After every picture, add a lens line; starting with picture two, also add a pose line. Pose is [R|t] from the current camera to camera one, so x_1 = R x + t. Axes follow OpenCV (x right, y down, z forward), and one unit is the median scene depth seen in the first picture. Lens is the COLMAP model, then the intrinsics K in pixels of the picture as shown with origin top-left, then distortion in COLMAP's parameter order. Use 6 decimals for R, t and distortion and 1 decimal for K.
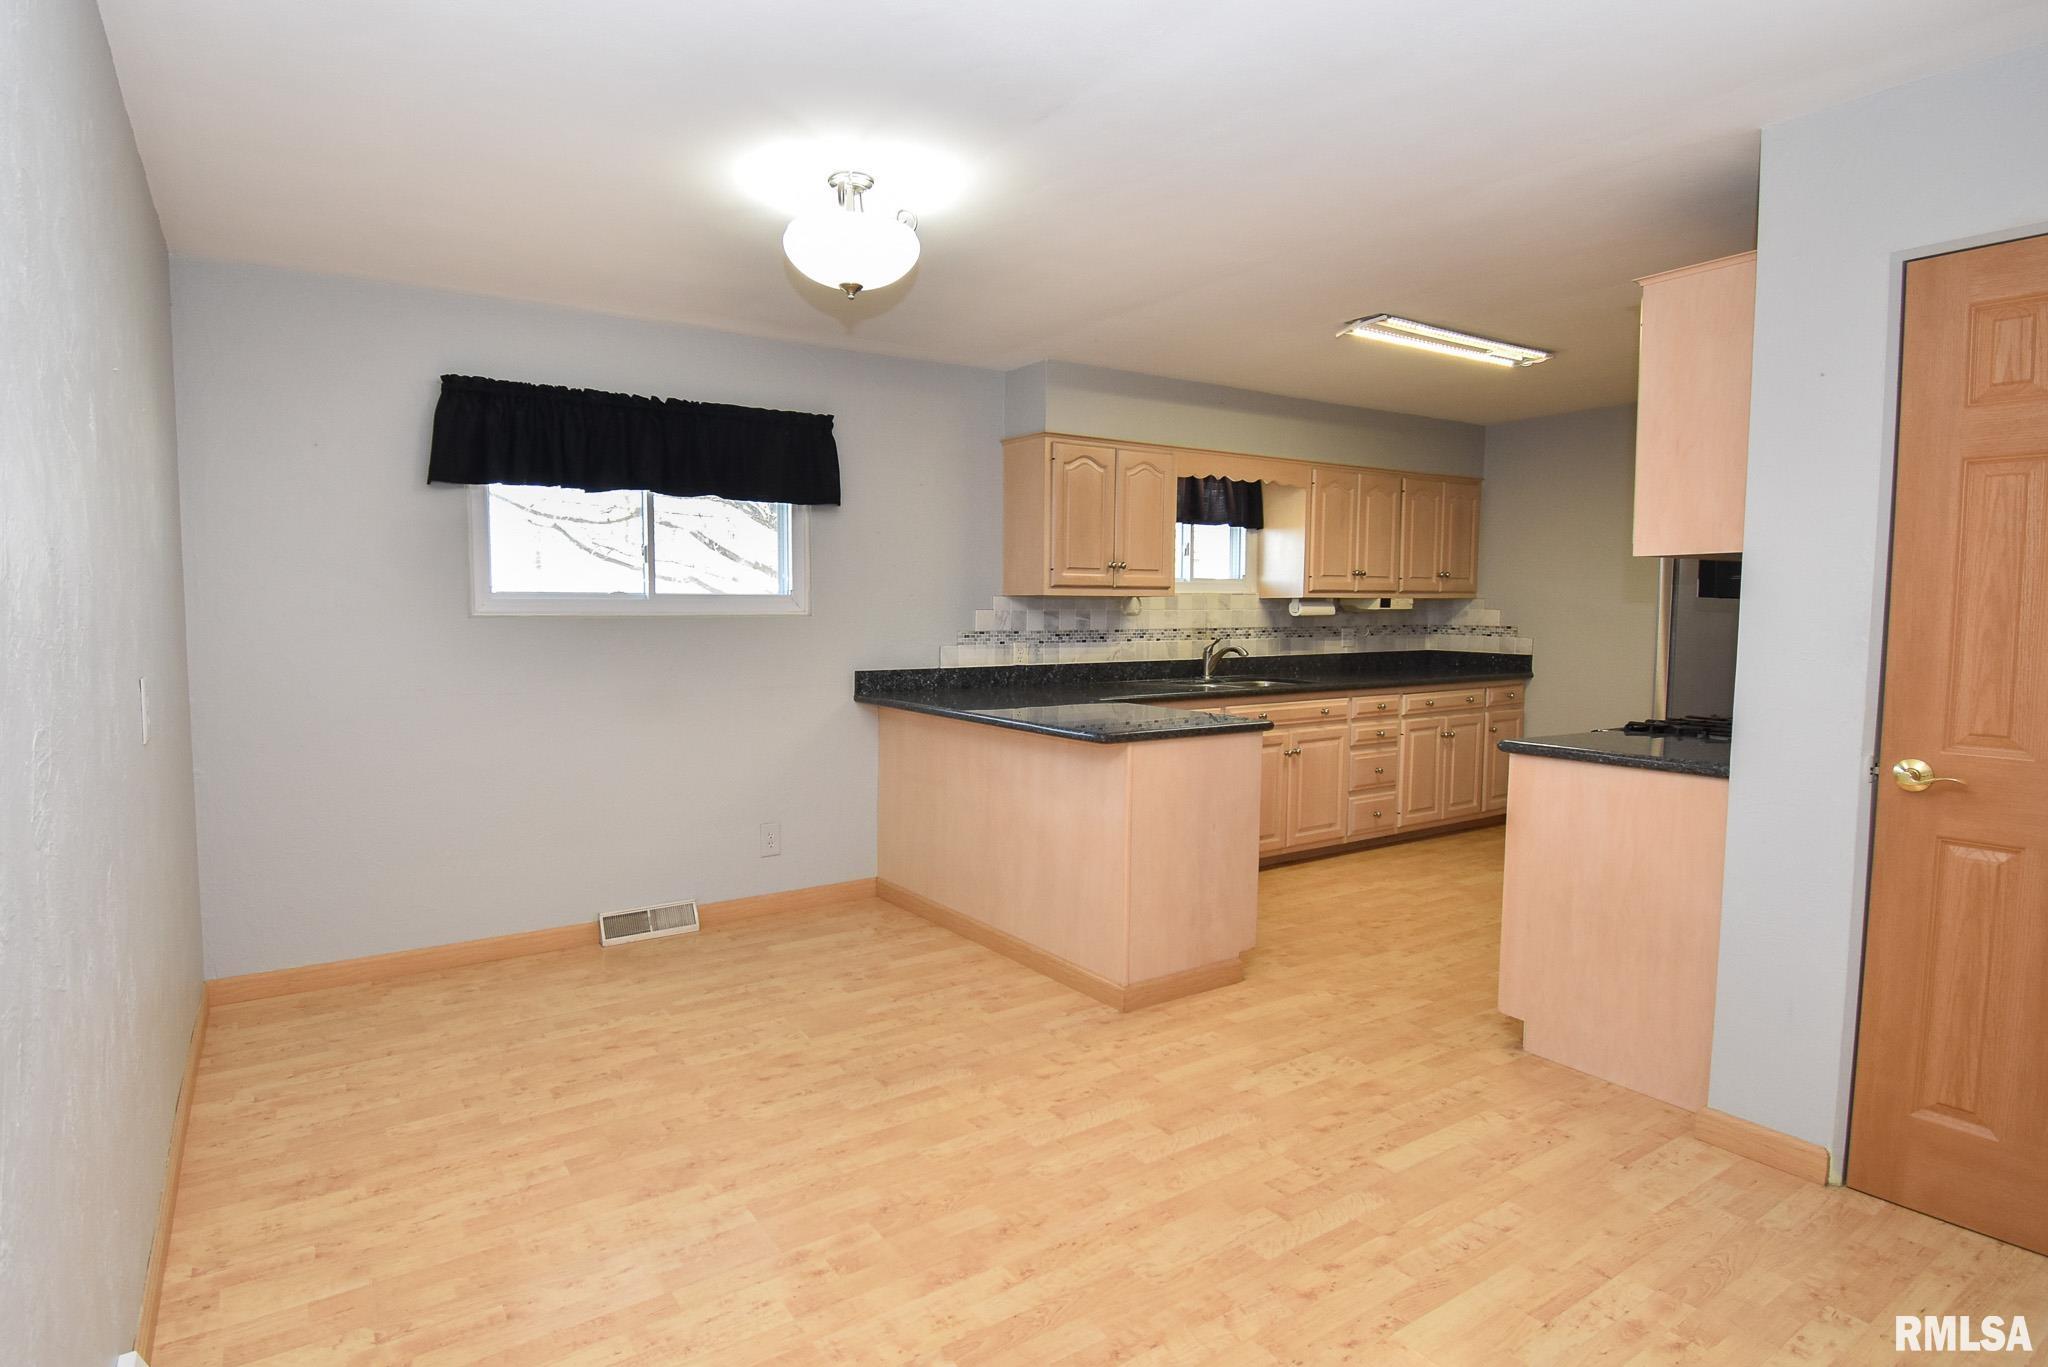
lens RADIAL K [[1059.3, 0, 889.6], [0, 1059.3, 685.5], [0, 0, 1]] dist [0.003912, -0.018069]
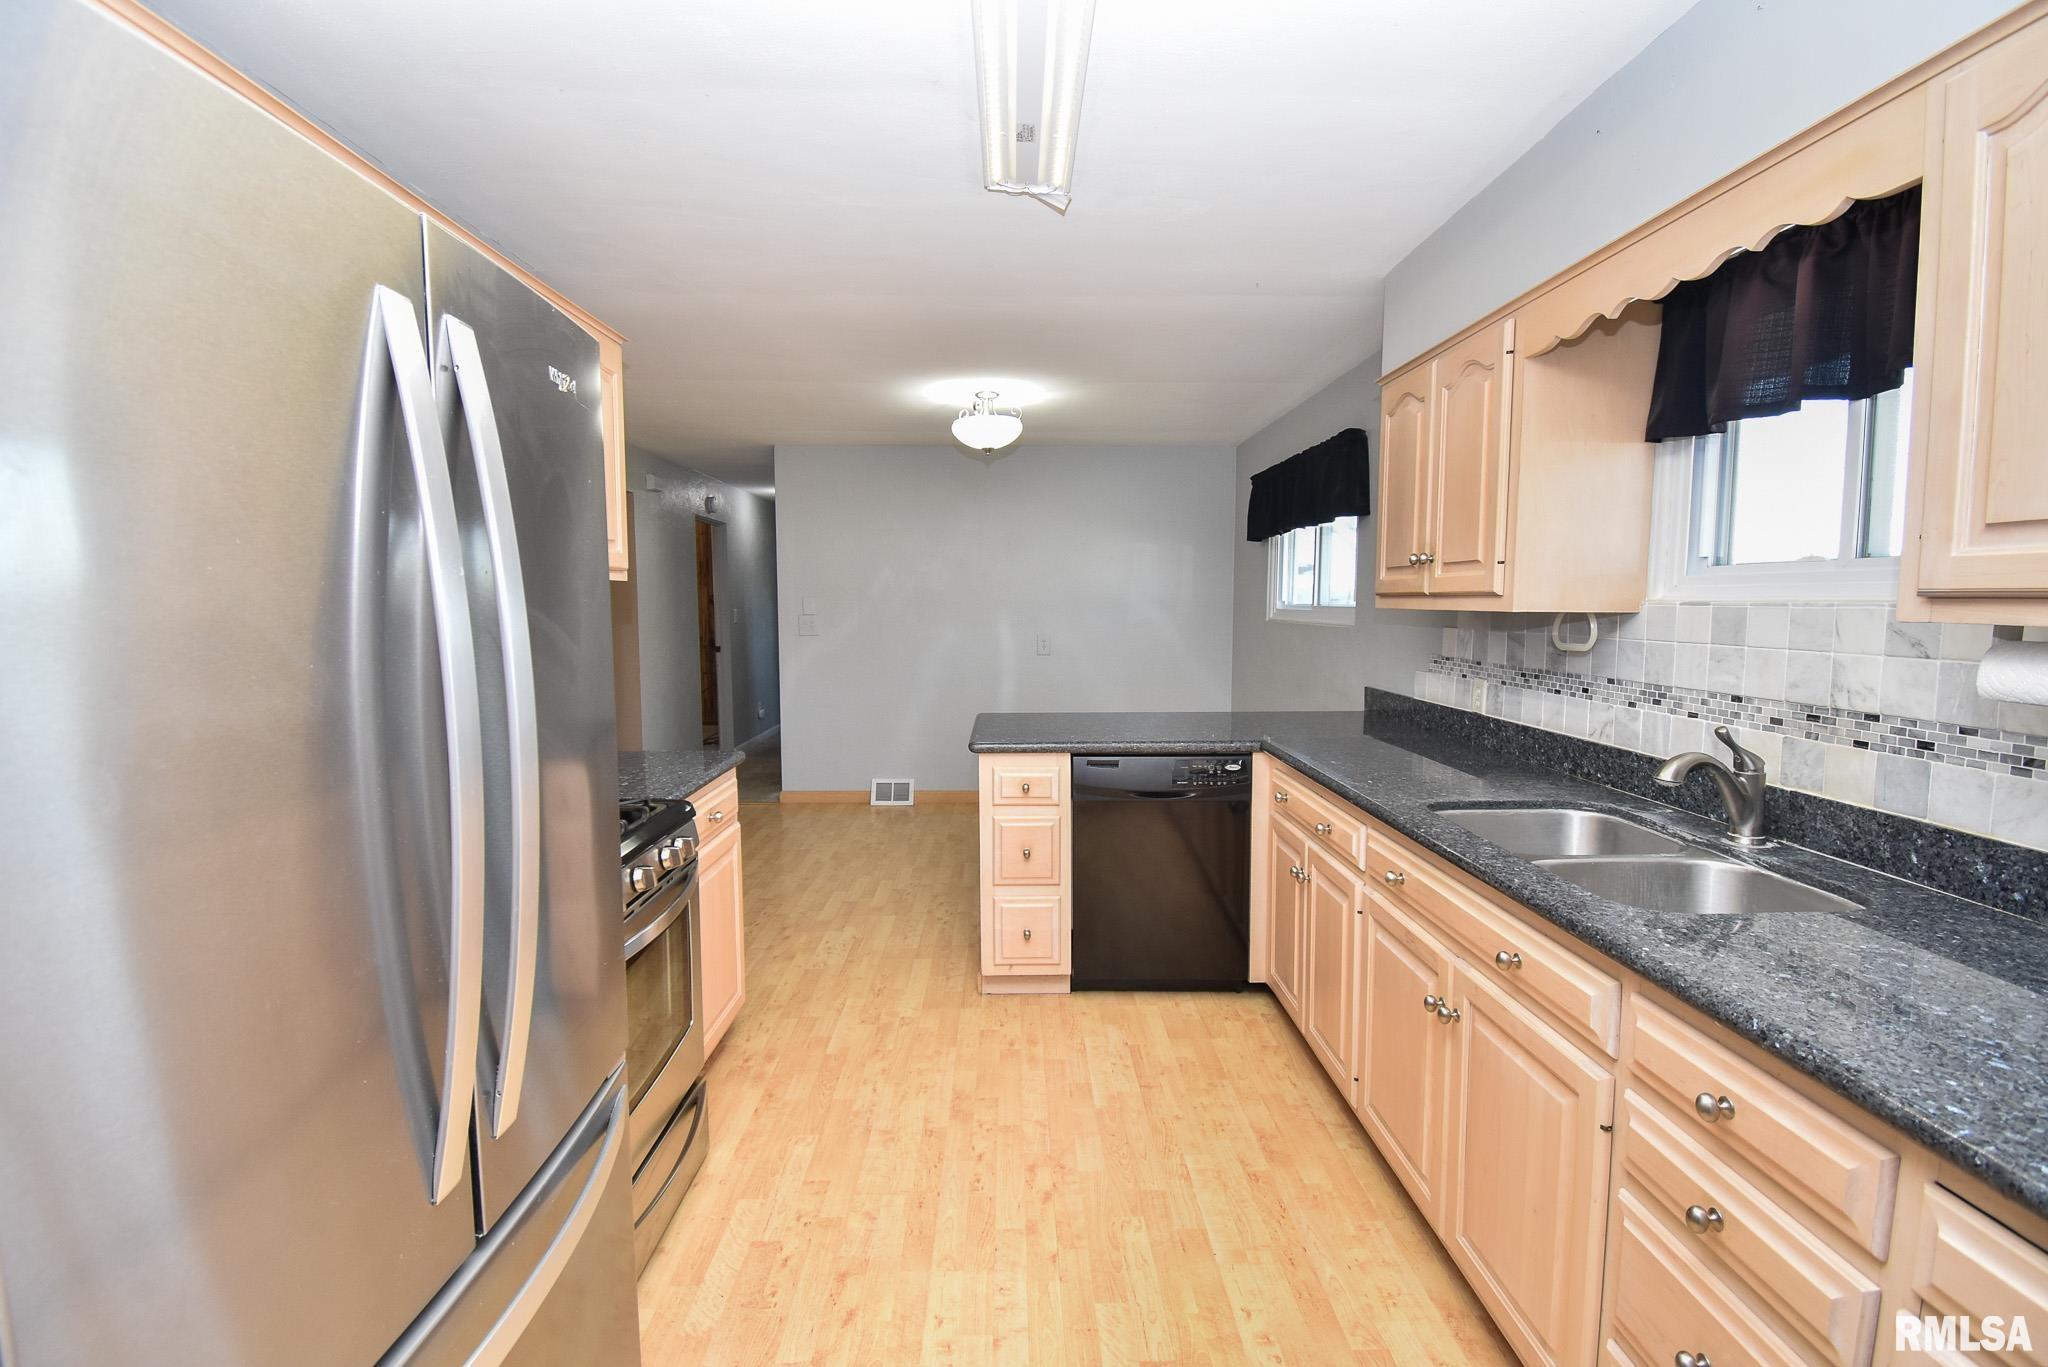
lens RADIAL K [[888.4, 0, 1022.8], [0, 888.4, 656.1], [0, 0, 1]] dist [0.078426, -0.045485]
pose [[-0.482049, 0.057546, -0.874252, 1.044285], [-0.064747, 0.992772, 0.101048, -0.128700], [0.873749, 0.105316, -0.474839, 1.413548]]
